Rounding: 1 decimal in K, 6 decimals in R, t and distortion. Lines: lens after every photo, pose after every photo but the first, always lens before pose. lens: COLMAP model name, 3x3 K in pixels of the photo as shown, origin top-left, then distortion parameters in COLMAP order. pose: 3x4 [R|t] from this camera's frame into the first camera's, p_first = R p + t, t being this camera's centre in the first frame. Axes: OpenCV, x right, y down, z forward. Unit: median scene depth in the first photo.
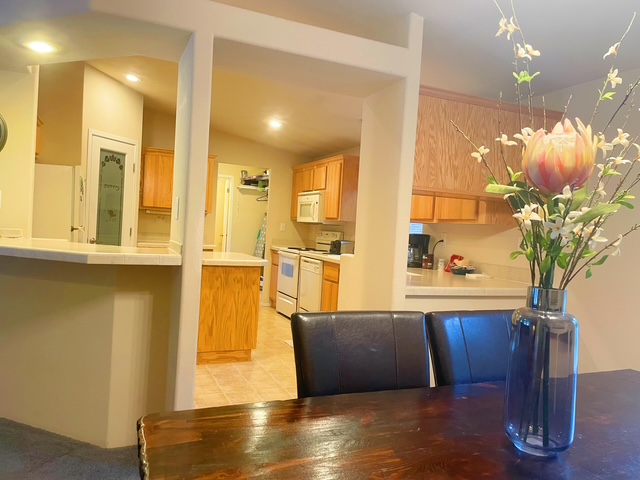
lens RADIAL K [[478.1, 0, 320.4], [0, 478.1, 239.8], [0, 0, 1]] dist [0.048412, -0.010477]
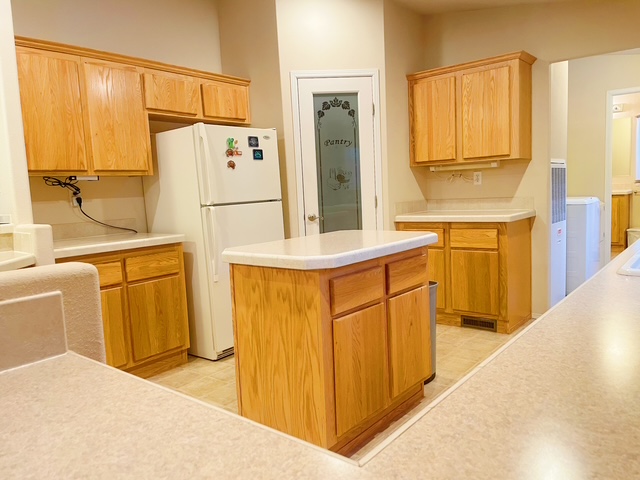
lens RADIAL K [[478.1, 0, 320.0], [0, 478.1, 239.4], [0, 0, 1]] dist [0.048412, -0.010477]
pose [[0.447790, 0.011066, -0.894071, 0.270181], [0.049149, 0.998107, 0.036970, 0.012136], [0.892787, -0.060497, 0.446398, 0.811155]]
